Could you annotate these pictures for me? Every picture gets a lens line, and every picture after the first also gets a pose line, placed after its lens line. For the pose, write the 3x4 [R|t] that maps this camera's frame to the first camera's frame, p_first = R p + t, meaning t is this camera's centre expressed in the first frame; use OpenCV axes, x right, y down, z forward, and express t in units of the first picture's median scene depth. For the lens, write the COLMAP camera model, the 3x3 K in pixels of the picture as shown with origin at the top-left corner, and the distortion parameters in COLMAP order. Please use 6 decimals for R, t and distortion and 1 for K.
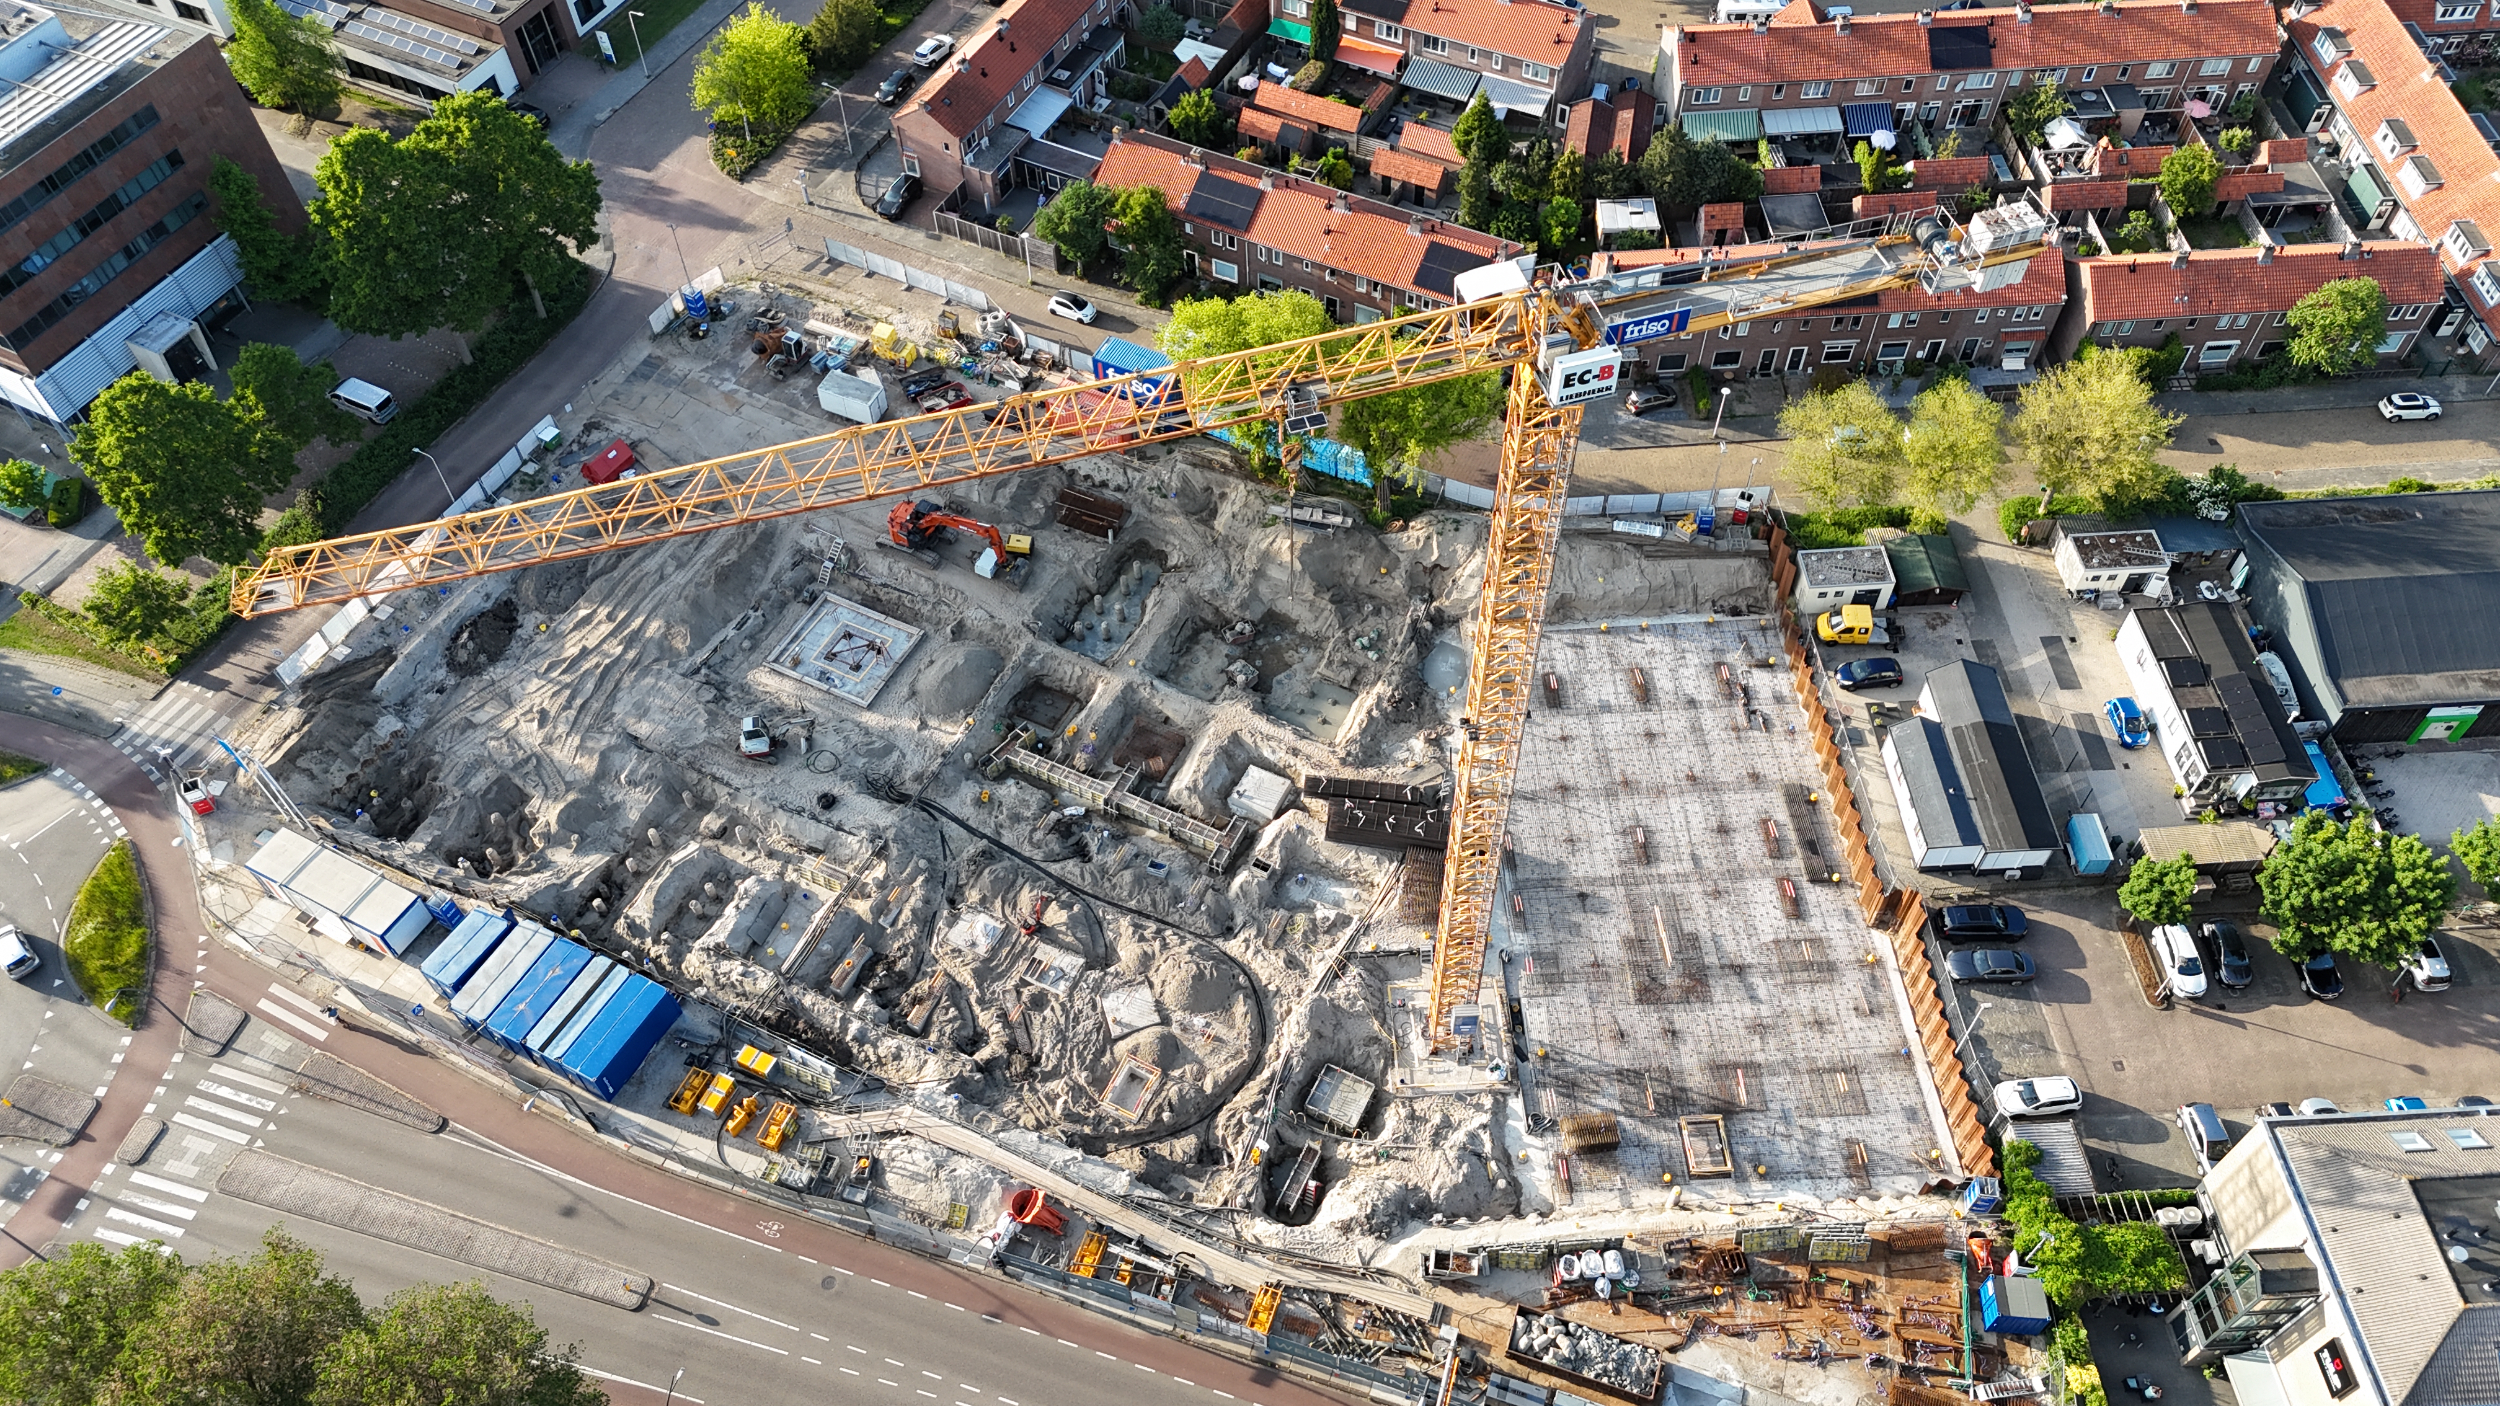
lens RADIAL K [[1829.9, 0, 1259.7], [0, 1829.9, 698.8], [0, 0, 1]] dist [0.068363, -0.057293]
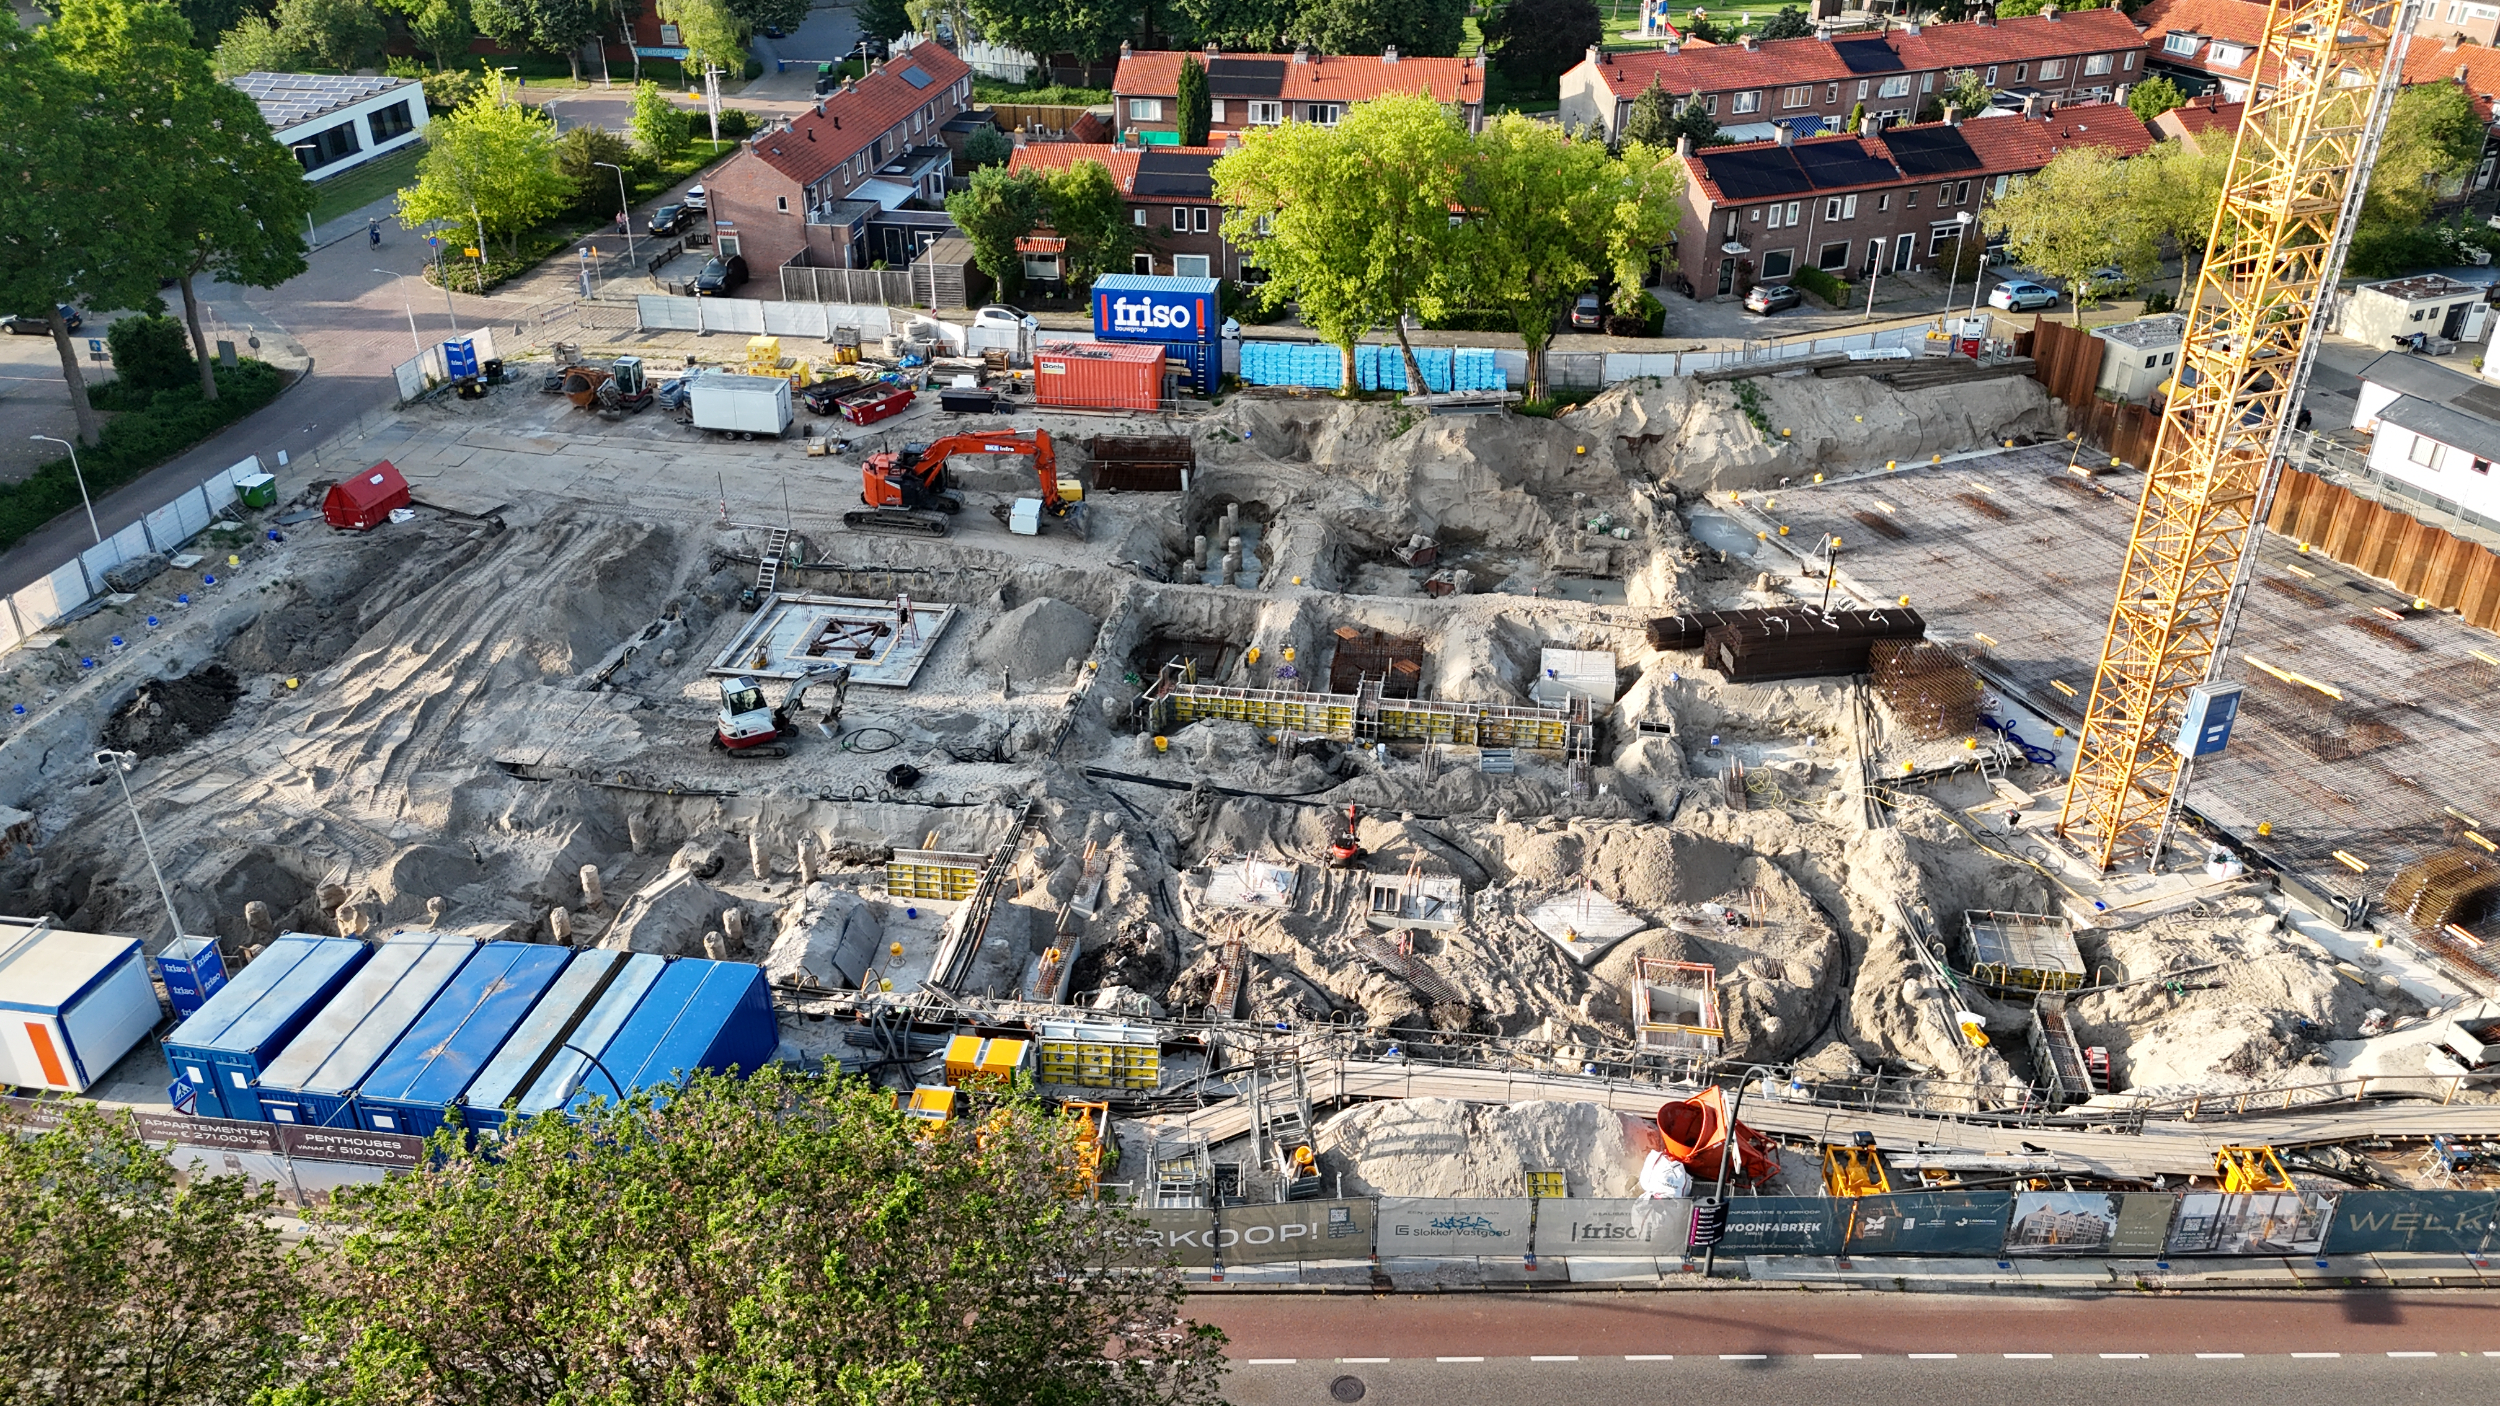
lens RADIAL K [[1839.0, 0, 1257.0], [0, 1839.0, 695.3], [0, 0, 1]] dist [0.057213, -0.038123]
pose [[0.949530, -0.142915, 0.279227, -0.290287], [0.243125, 0.897783, -0.367254, 0.270821], [-0.198199, 0.416606, 0.887218, 0.471750]]
